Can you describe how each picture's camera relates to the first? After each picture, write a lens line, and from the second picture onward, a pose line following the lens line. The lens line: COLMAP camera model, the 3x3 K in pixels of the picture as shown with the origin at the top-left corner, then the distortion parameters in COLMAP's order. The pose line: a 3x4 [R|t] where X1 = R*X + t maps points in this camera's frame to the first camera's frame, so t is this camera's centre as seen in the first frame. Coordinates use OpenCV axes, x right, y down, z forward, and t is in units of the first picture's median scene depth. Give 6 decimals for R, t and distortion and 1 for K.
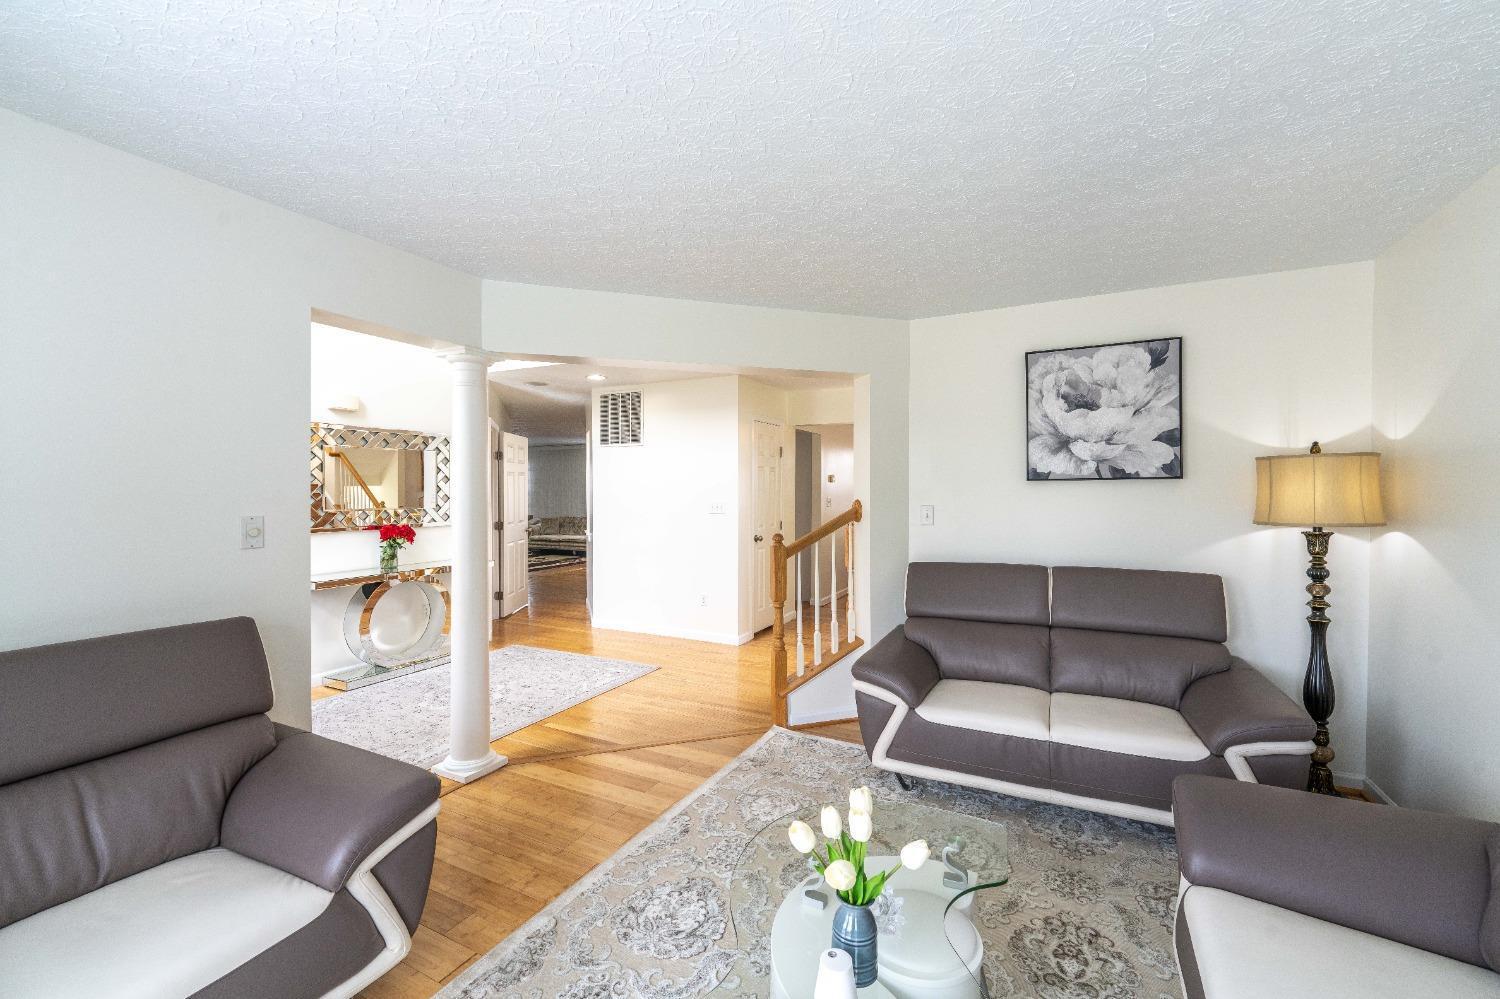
lens RADIAL K [[612.5, 0, 757.3], [0, 612.5, 496.4], [0, 0, 1]] dist [0.000871, -0.000002]
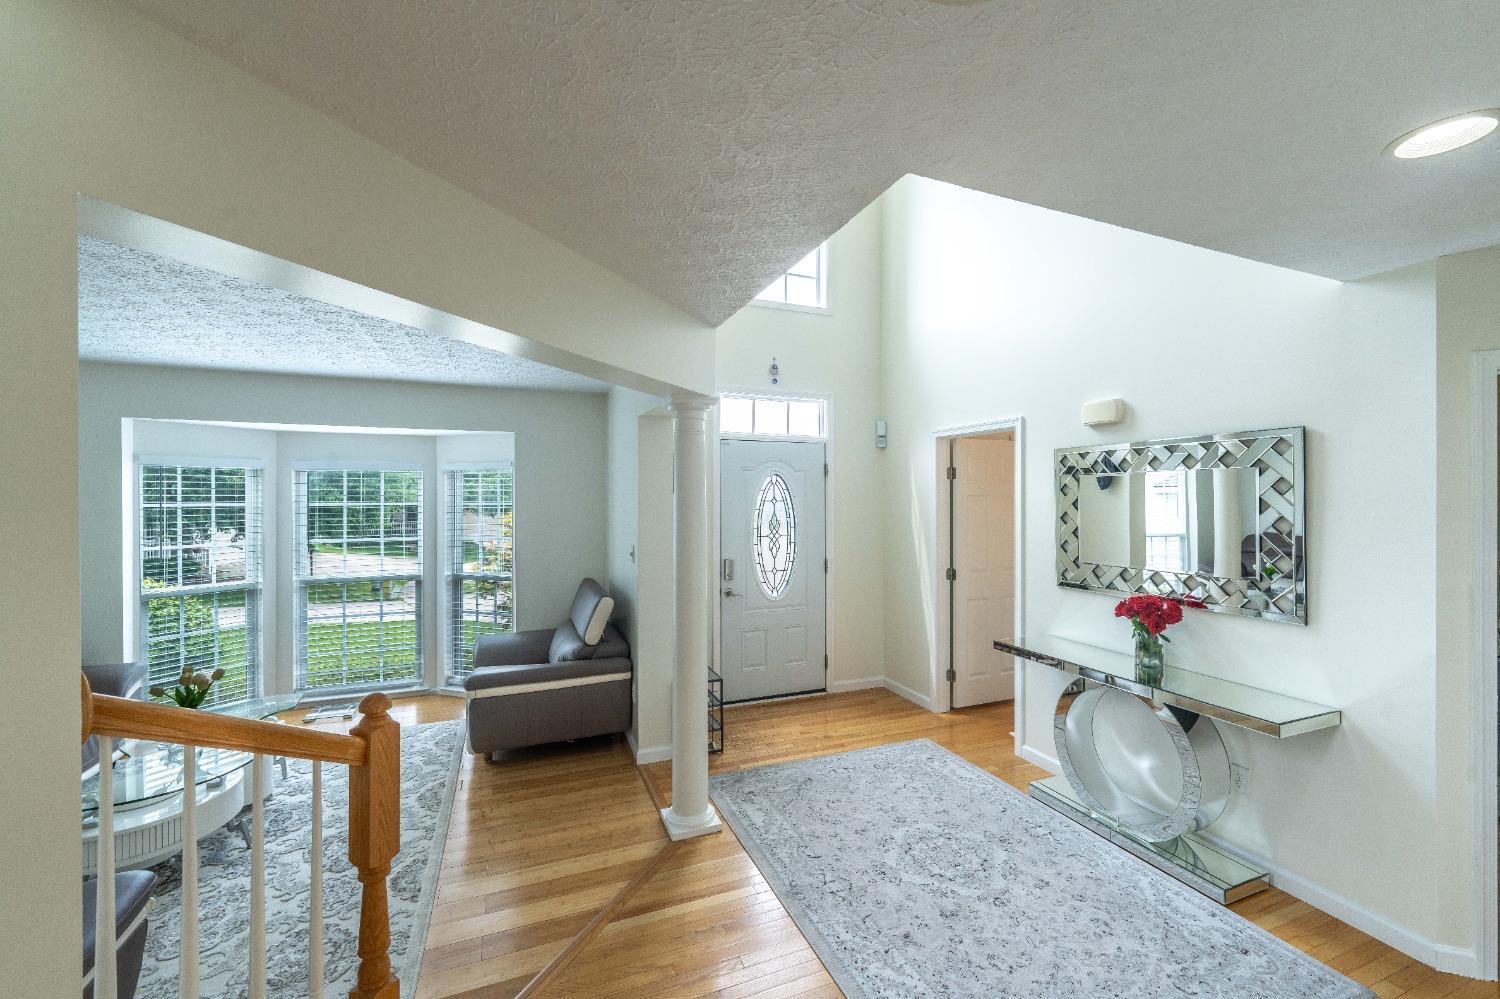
lens RADIAL K [[612.5, 0, 757.3], [0, 612.5, 496.4], [0, 0, 1]] dist [0.000871, -0.000002]
pose [[-0.658930, 0.000316, -0.752204, 0.128919], [-0.005725, 0.999969, 0.005436, -0.055806], [0.752182, 0.007888, -0.658908, 1.107267]]
